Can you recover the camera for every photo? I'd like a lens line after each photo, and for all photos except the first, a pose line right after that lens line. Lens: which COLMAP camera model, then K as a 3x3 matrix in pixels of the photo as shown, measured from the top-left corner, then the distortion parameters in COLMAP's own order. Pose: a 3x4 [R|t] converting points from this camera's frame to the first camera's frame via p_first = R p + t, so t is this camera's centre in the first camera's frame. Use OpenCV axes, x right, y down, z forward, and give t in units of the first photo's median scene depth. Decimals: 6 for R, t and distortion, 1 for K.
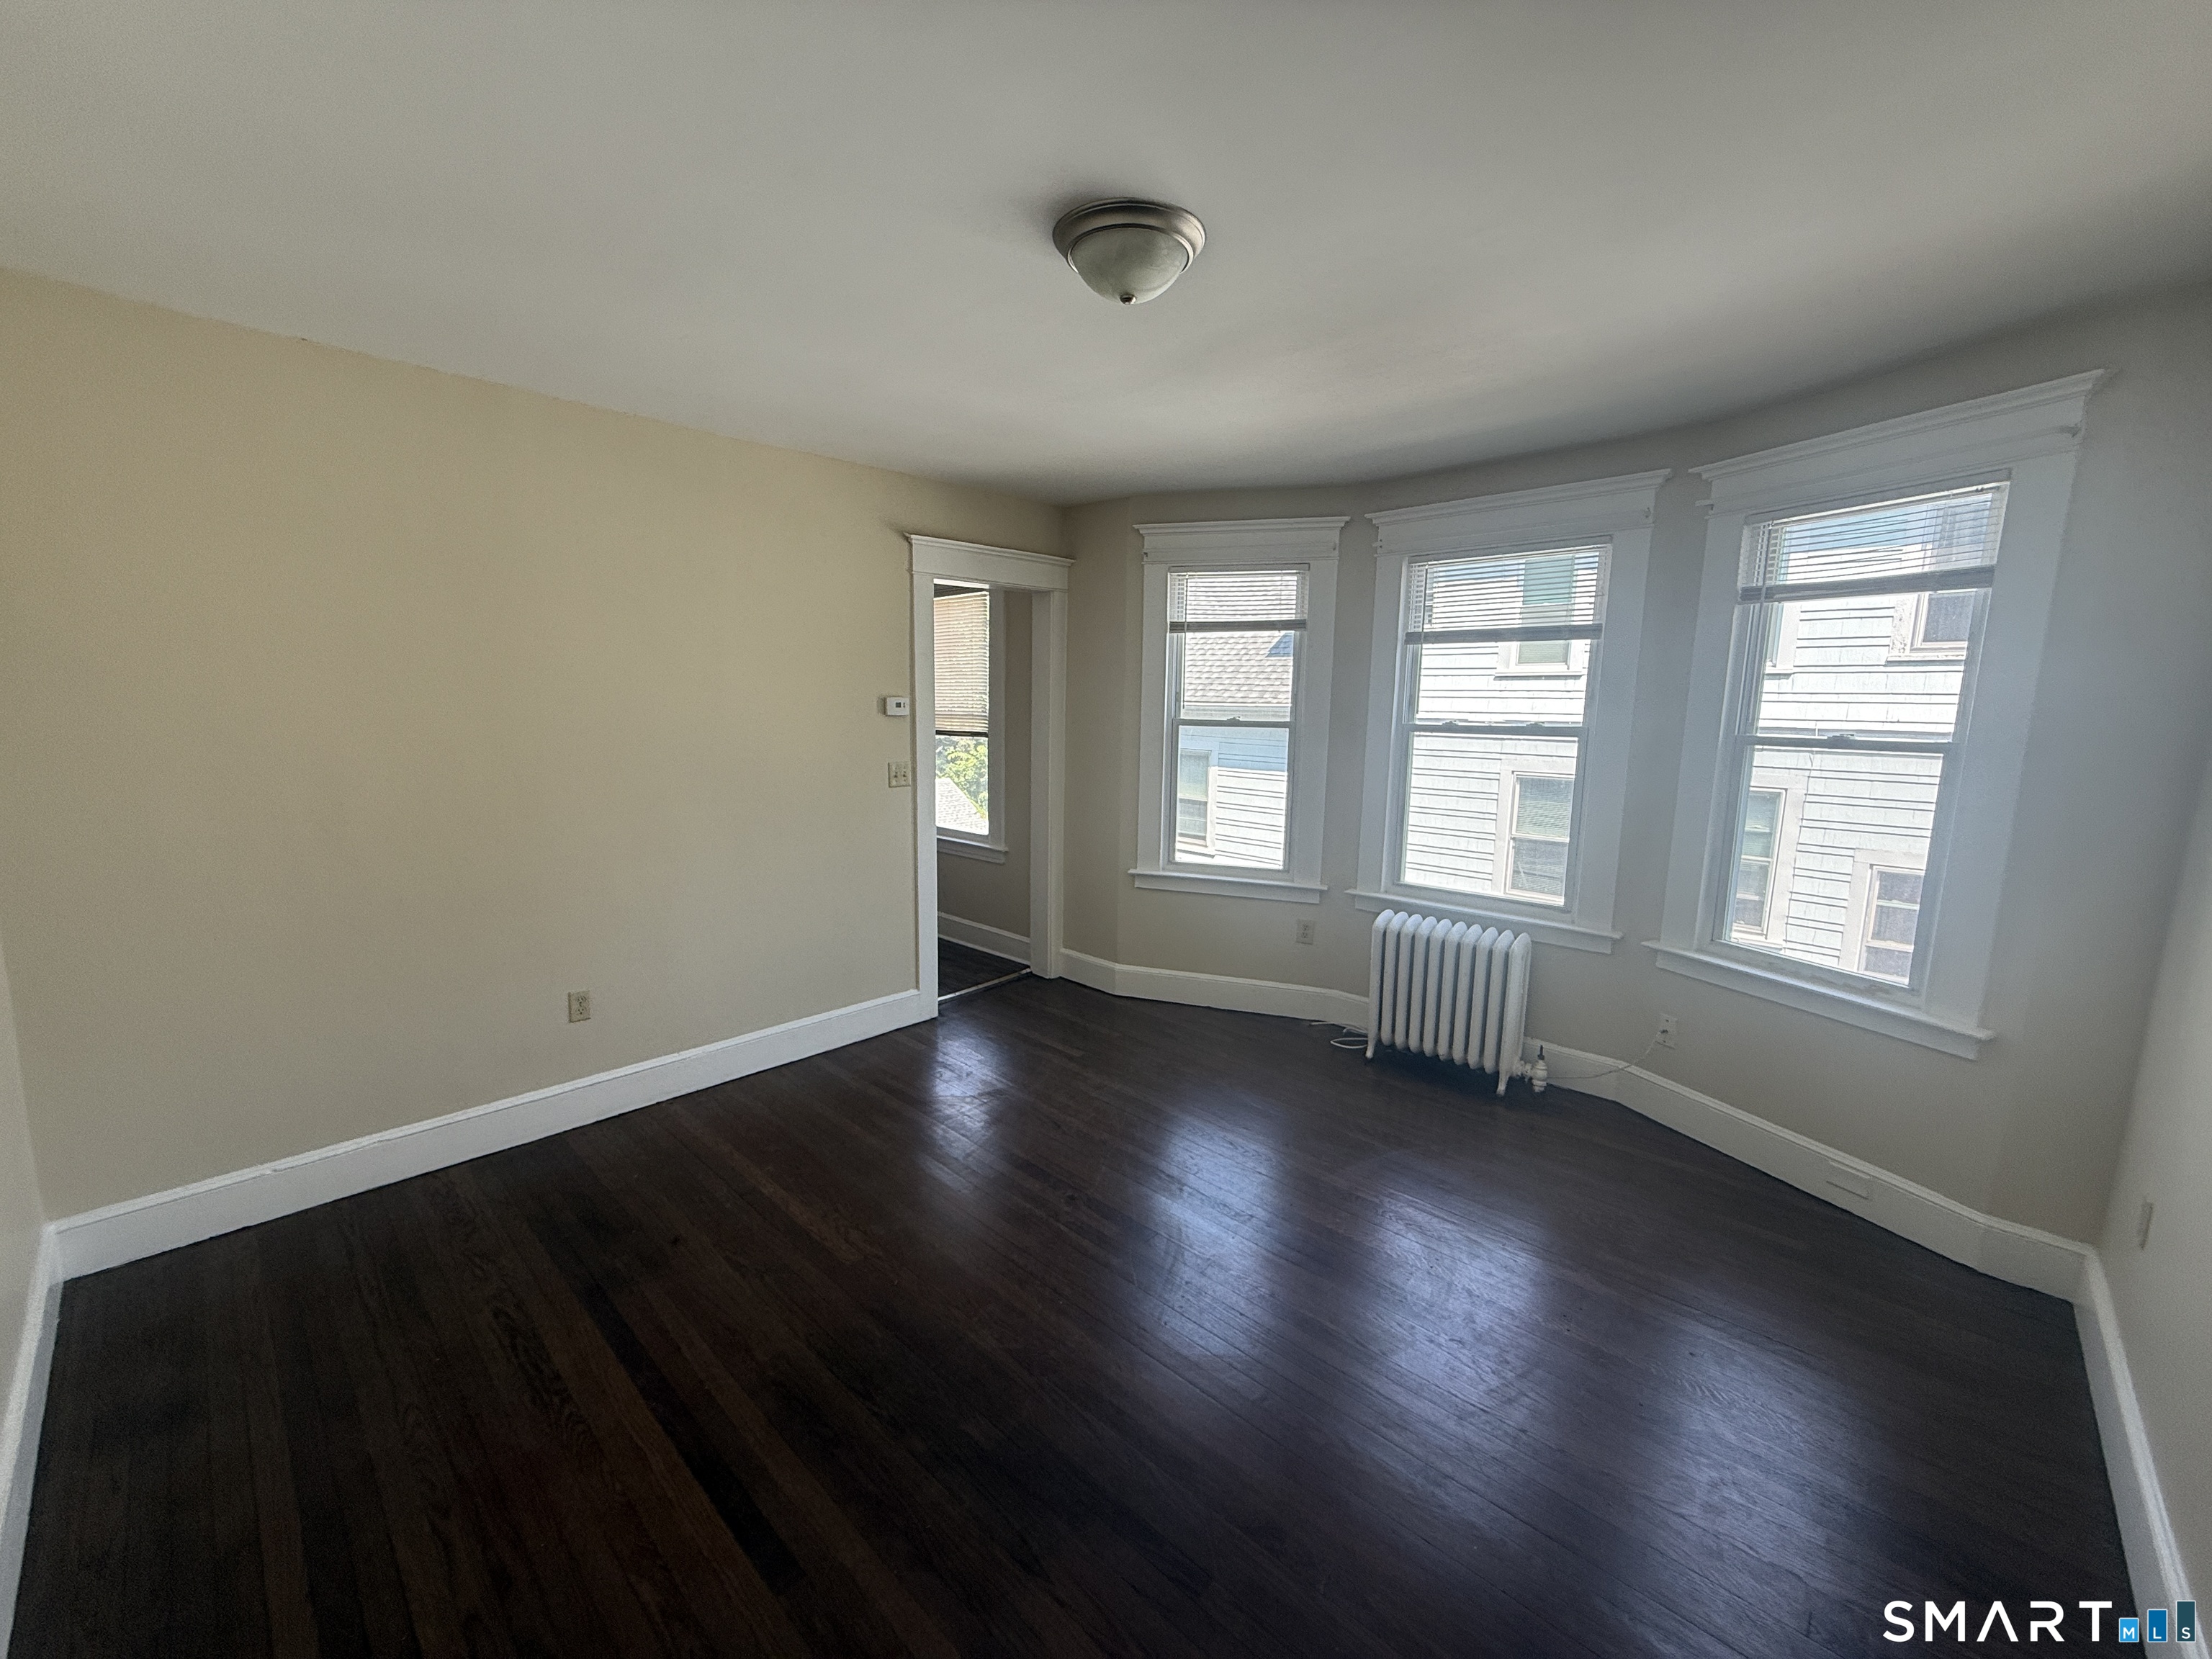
lens RADIAL K [[898.6, 0, 1115.3], [0, 898.6, 831.1], [0, 0, 1]] dist [0.008454, -0.000238]
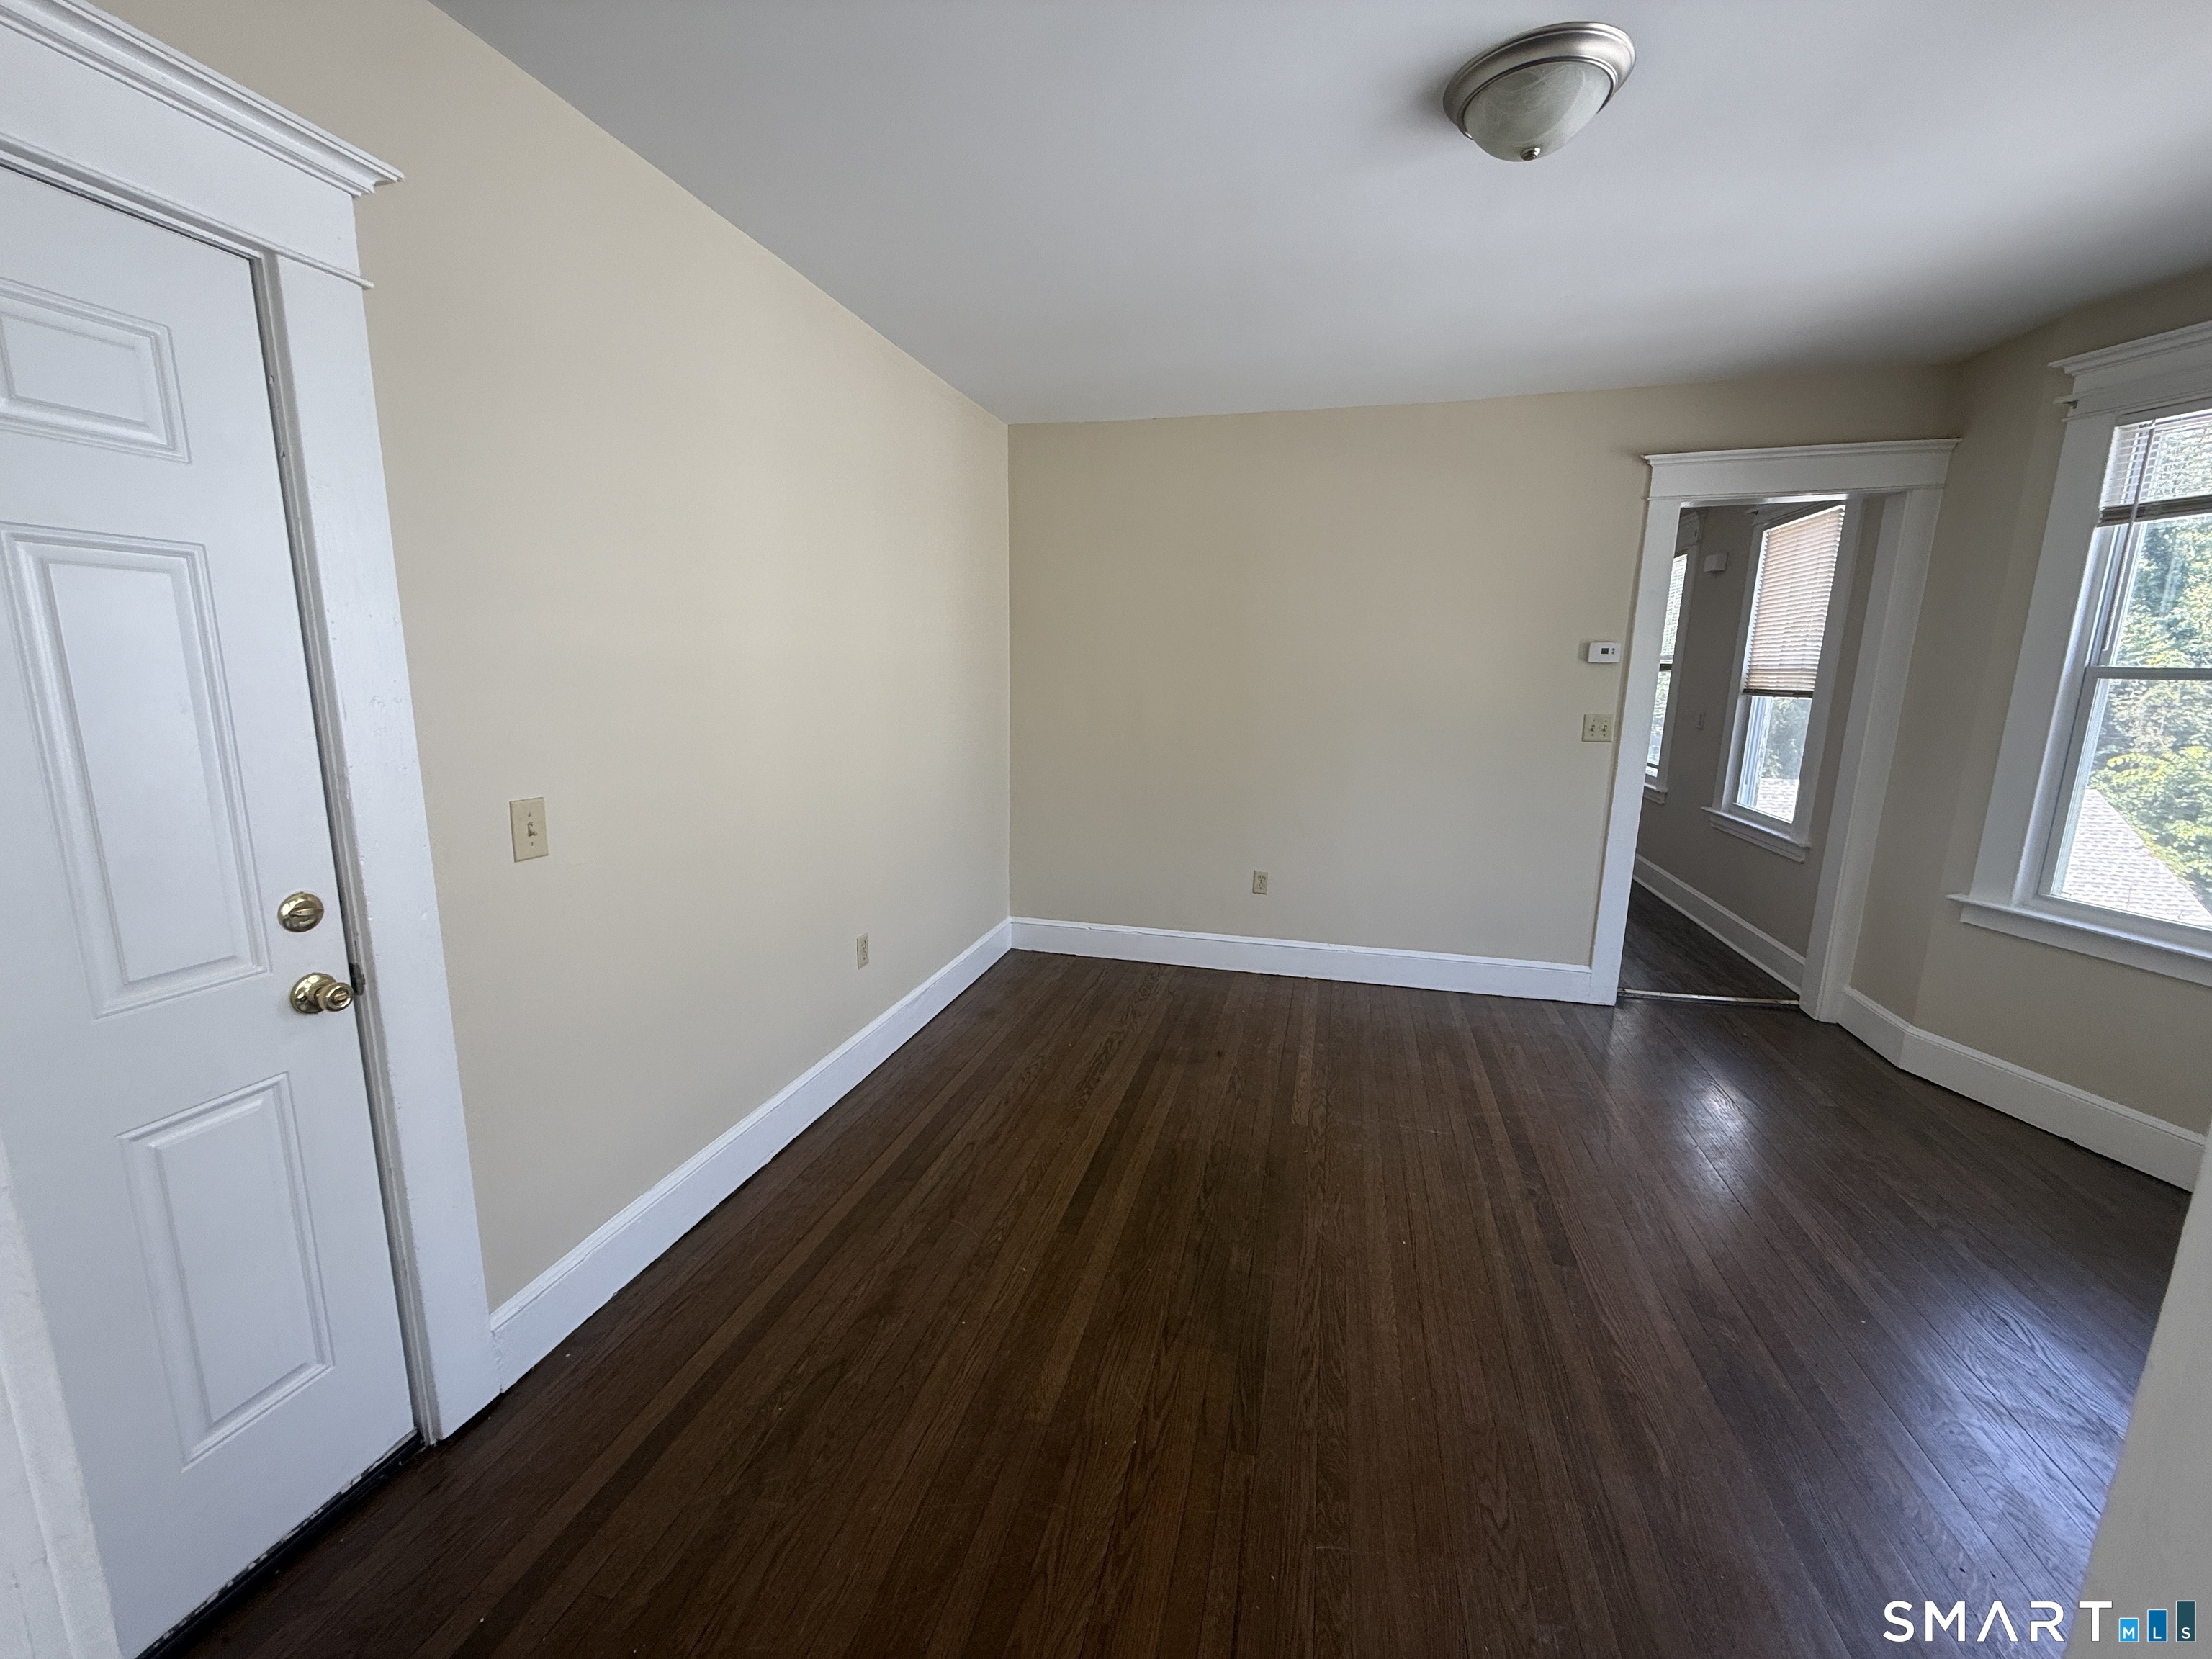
lens RADIAL K [[898.6, 0, 1096.3], [0, 898.6, 839.5], [0, 0, 1]] dist [0.008454, -0.000238]
pose [[0.471853, 0.159944, -0.867048, 0.336616], [-0.133661, 0.985018, 0.108966, 0.016882], [0.871487, 0.064475, 0.486162, 0.120284]]
